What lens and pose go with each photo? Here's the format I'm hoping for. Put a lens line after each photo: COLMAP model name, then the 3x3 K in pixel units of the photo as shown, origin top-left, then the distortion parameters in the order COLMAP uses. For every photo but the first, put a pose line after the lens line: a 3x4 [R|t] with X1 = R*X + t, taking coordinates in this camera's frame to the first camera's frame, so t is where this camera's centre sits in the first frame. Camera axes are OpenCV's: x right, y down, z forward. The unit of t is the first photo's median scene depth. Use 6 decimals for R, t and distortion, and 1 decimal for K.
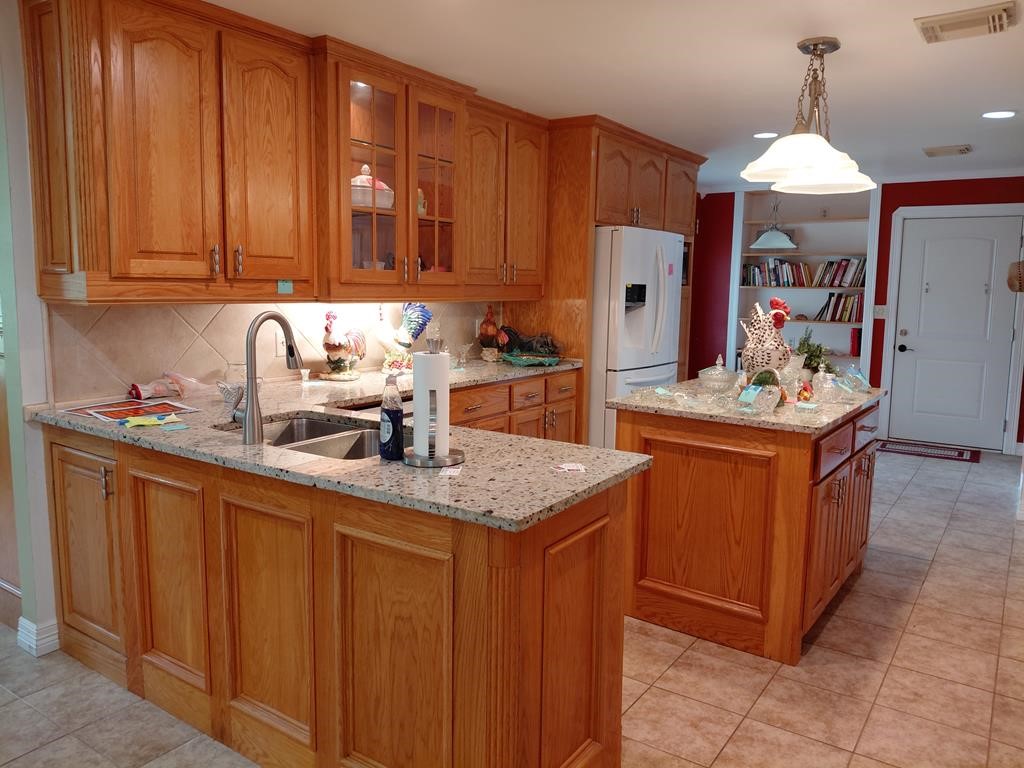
lens RADIAL K [[762.9, 0, 503.4], [0, 762.9, 386.5], [0, 0, 1]] dist [-0.036705, 0.010642]
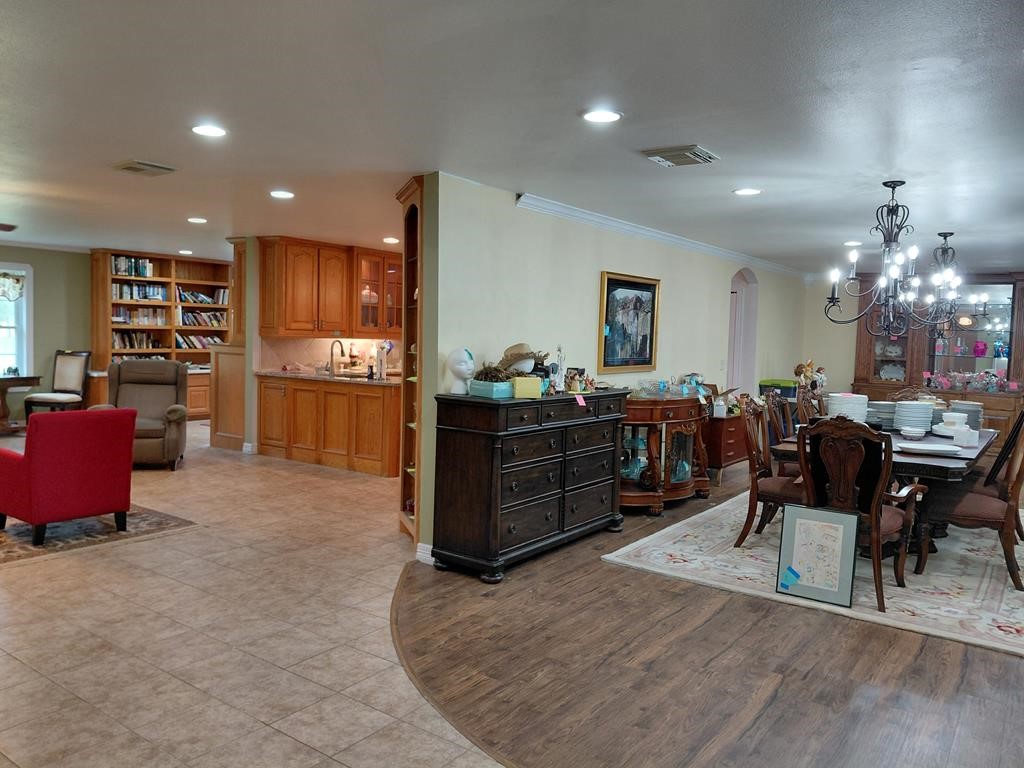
lens RADIAL K [[762.9, 0, 515.8], [0, 762.9, 387.9], [0, 0, 1]] dist [-0.036705, 0.010642]
pose [[0.999830, 0.017604, 0.005528, 0.358402], [-0.017259, 0.998208, -0.057305, 0.219848], [-0.006527, 0.057200, 0.998341, -1.783483]]
